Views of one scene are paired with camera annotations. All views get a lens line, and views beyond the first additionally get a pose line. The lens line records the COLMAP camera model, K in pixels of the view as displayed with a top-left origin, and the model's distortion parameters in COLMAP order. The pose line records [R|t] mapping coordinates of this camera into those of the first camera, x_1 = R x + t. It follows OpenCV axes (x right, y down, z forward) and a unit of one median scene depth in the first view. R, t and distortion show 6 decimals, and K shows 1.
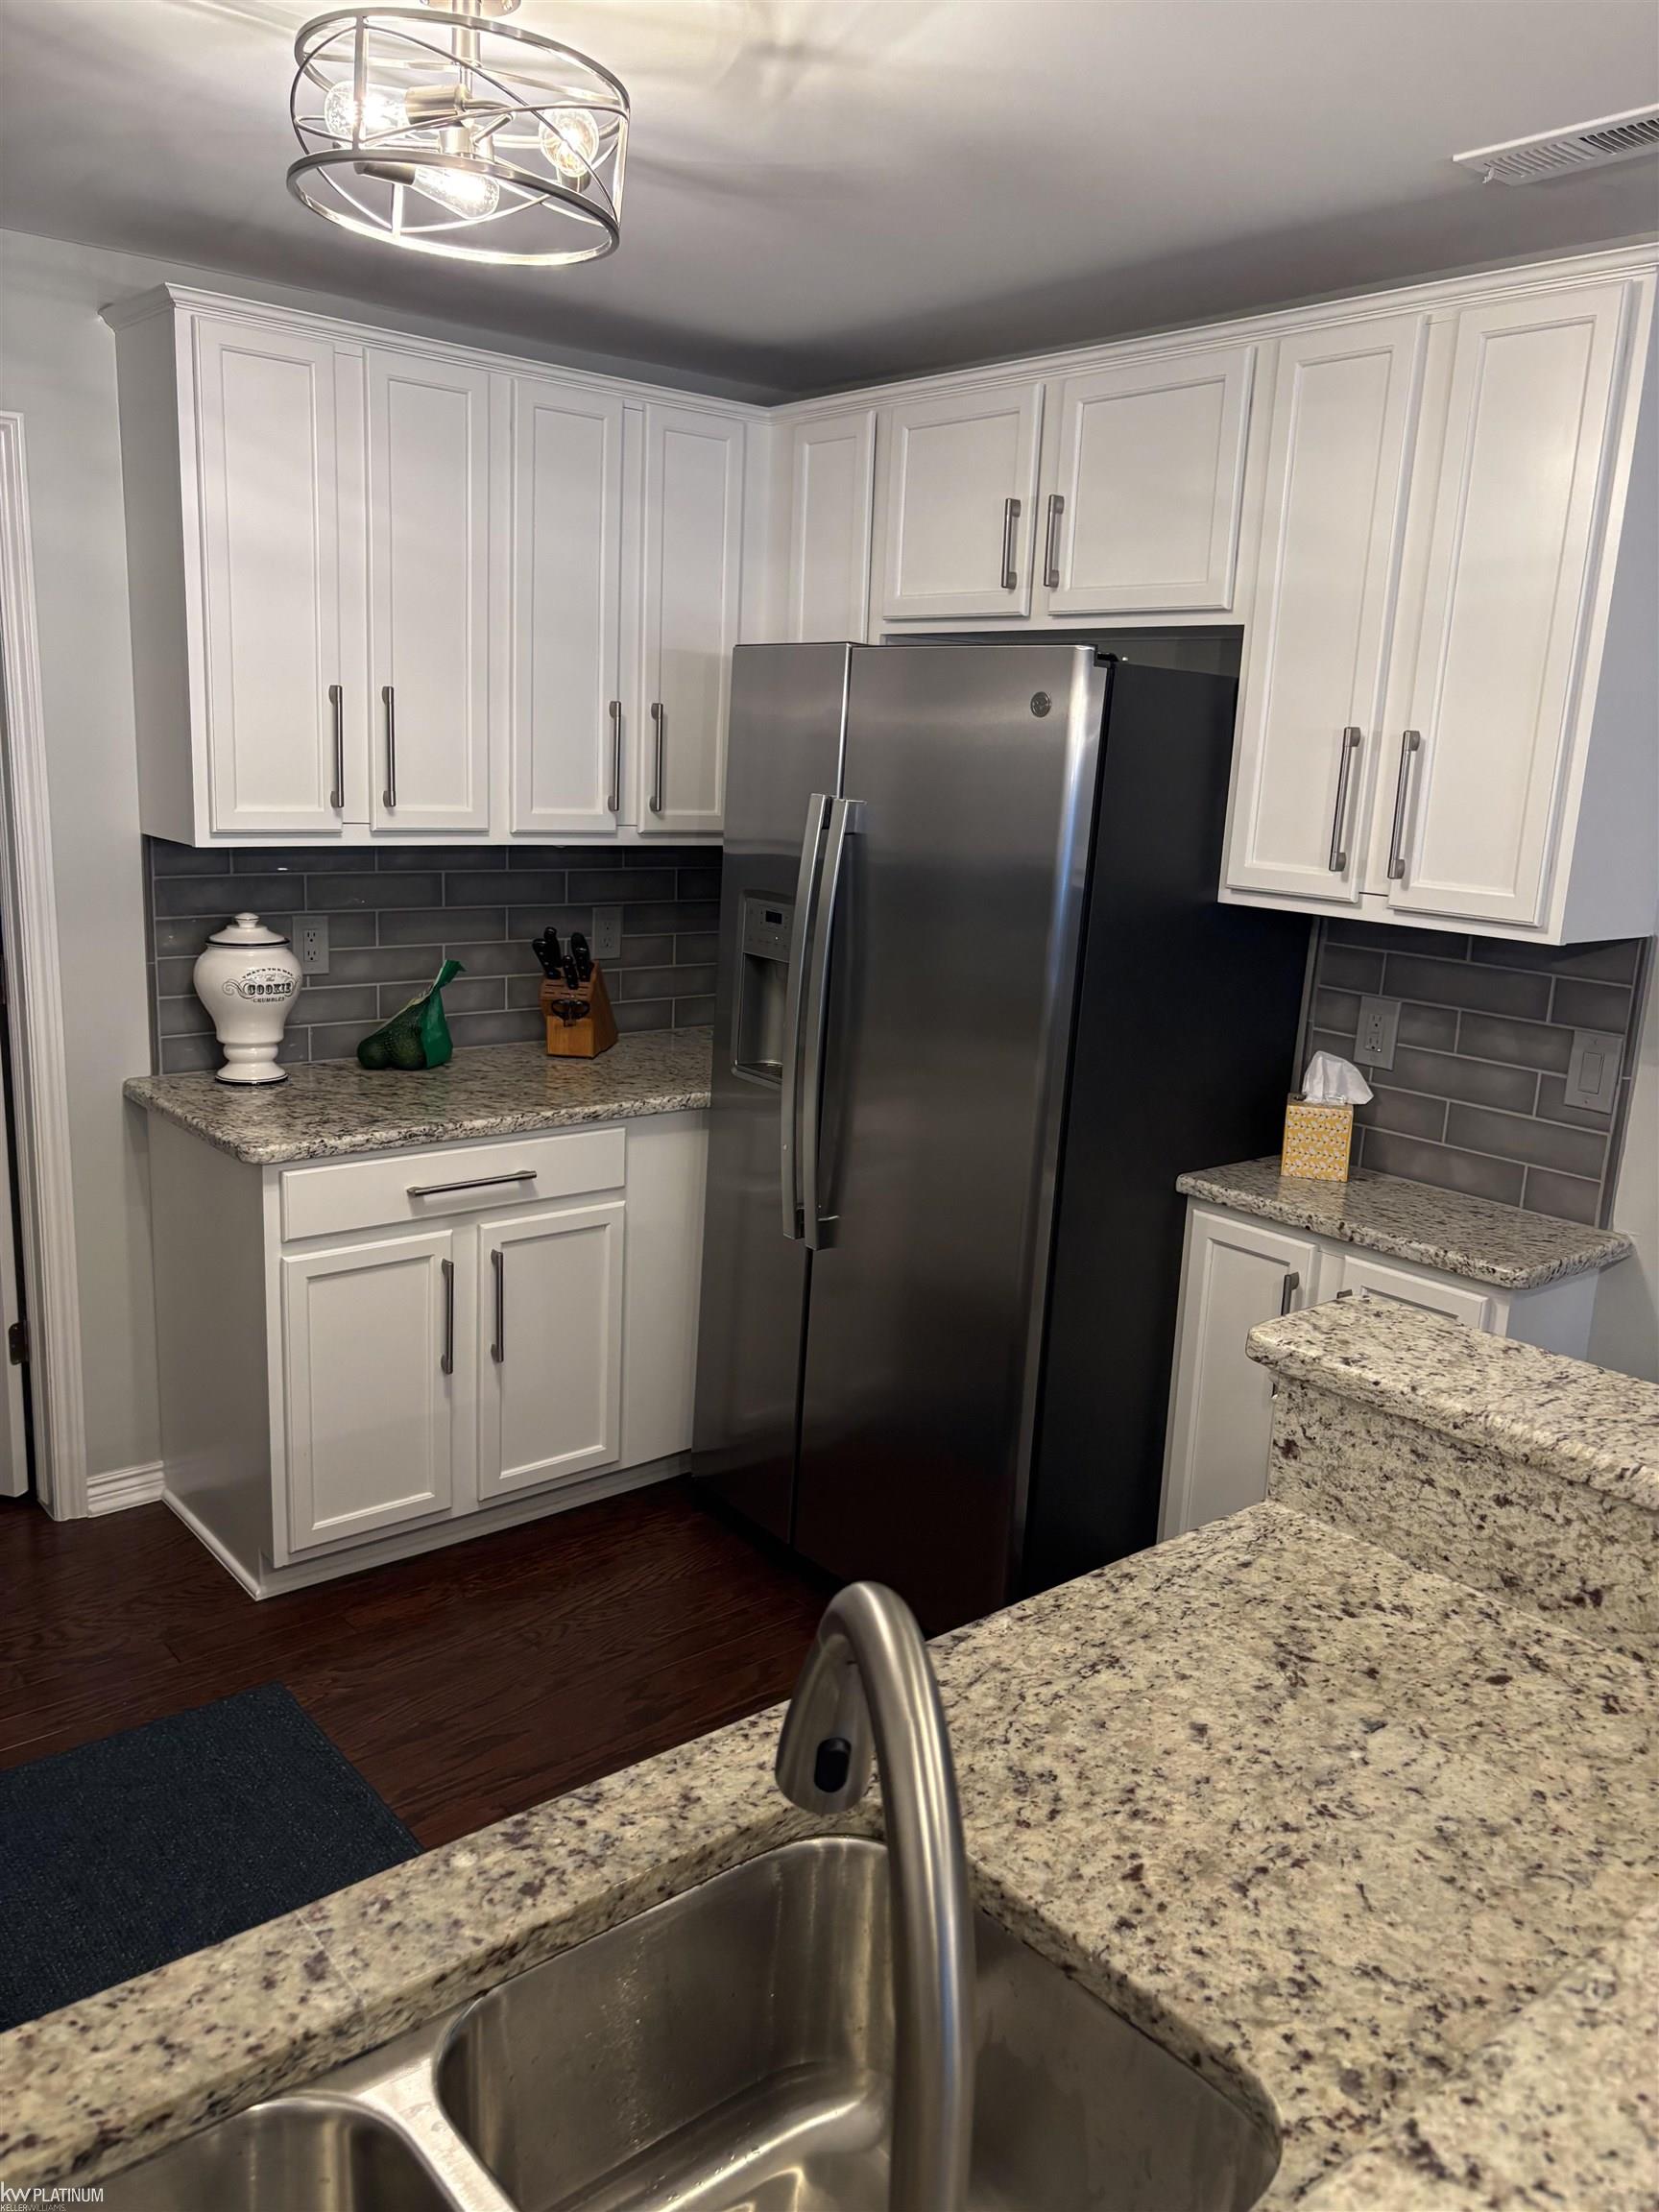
lens RADIAL K [[1660.5, 0, 830.9], [0, 1660.5, 1122.3], [0, 0, 1]] dist [0.005338, 0.001669]
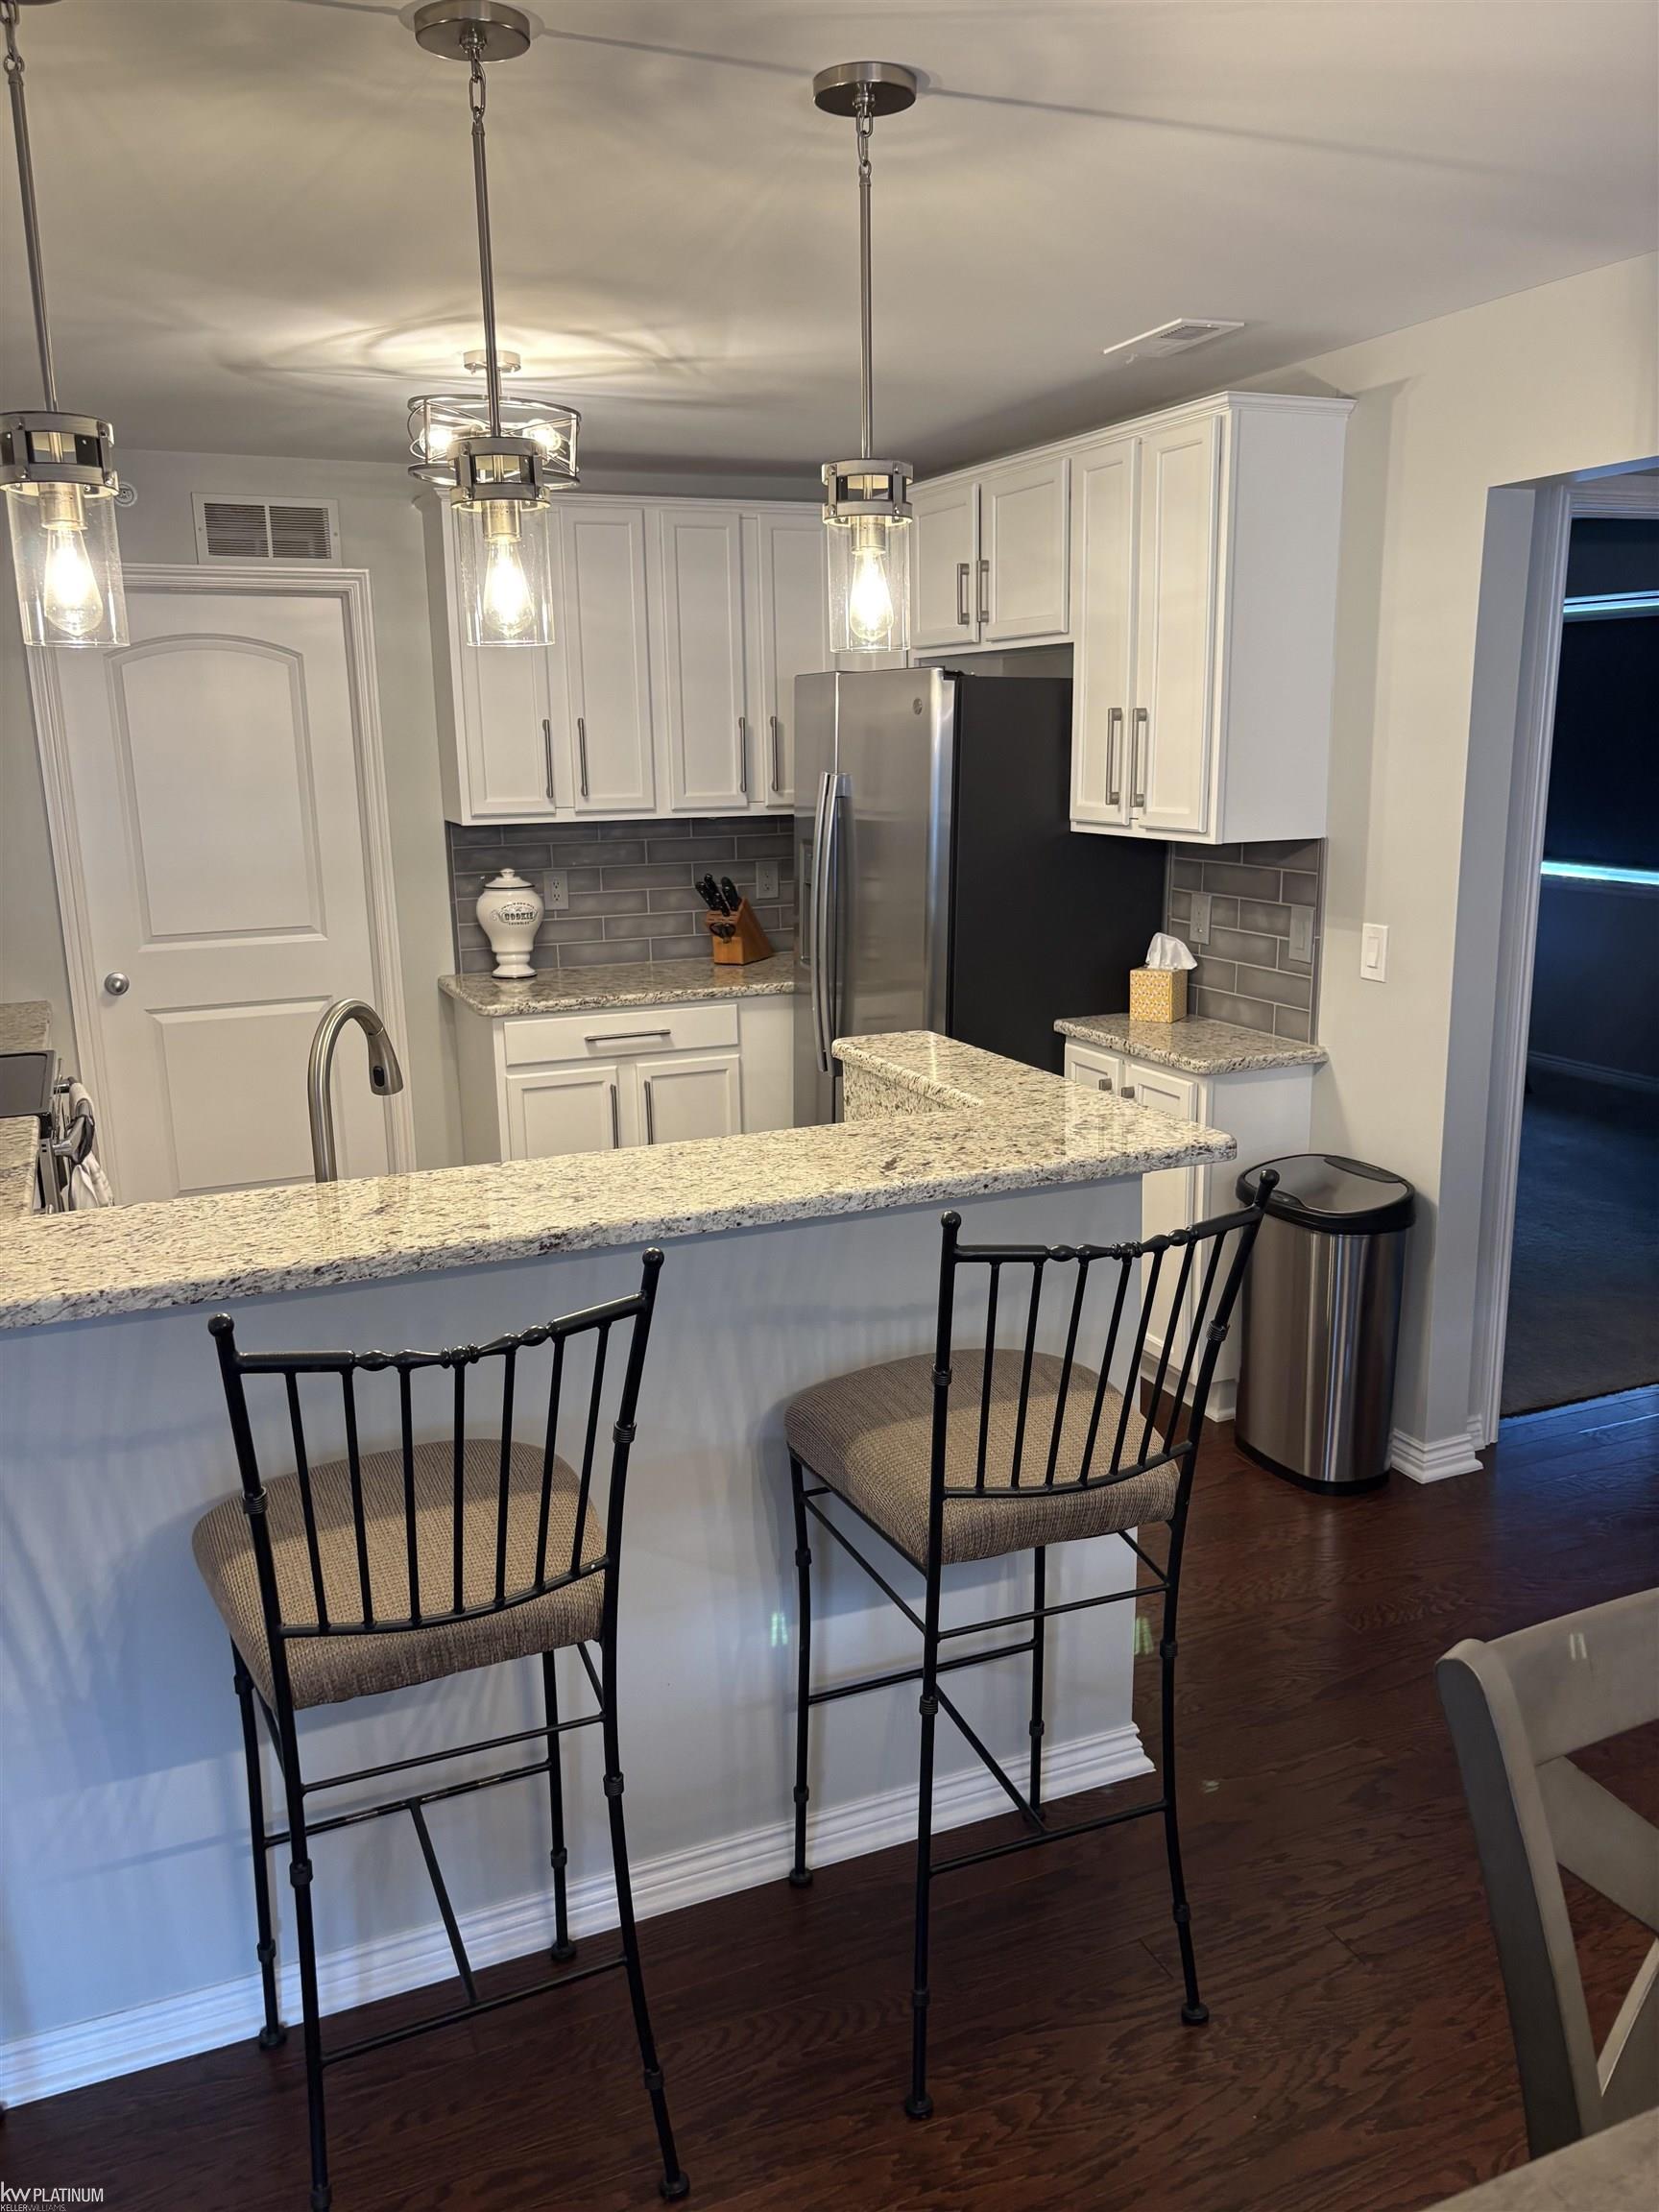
lens RADIAL K [[1696.4, 0, 829.5], [0, 1696.4, 1106.0], [0, 0, 1]] dist [0.060100, -0.050327]
pose [[0.954169, 0.004136, -0.299240, 0.455336], [-0.007366, 0.999926, -0.009666, 0.120714], [0.299178, 0.011427, 0.954129, -0.474056]]
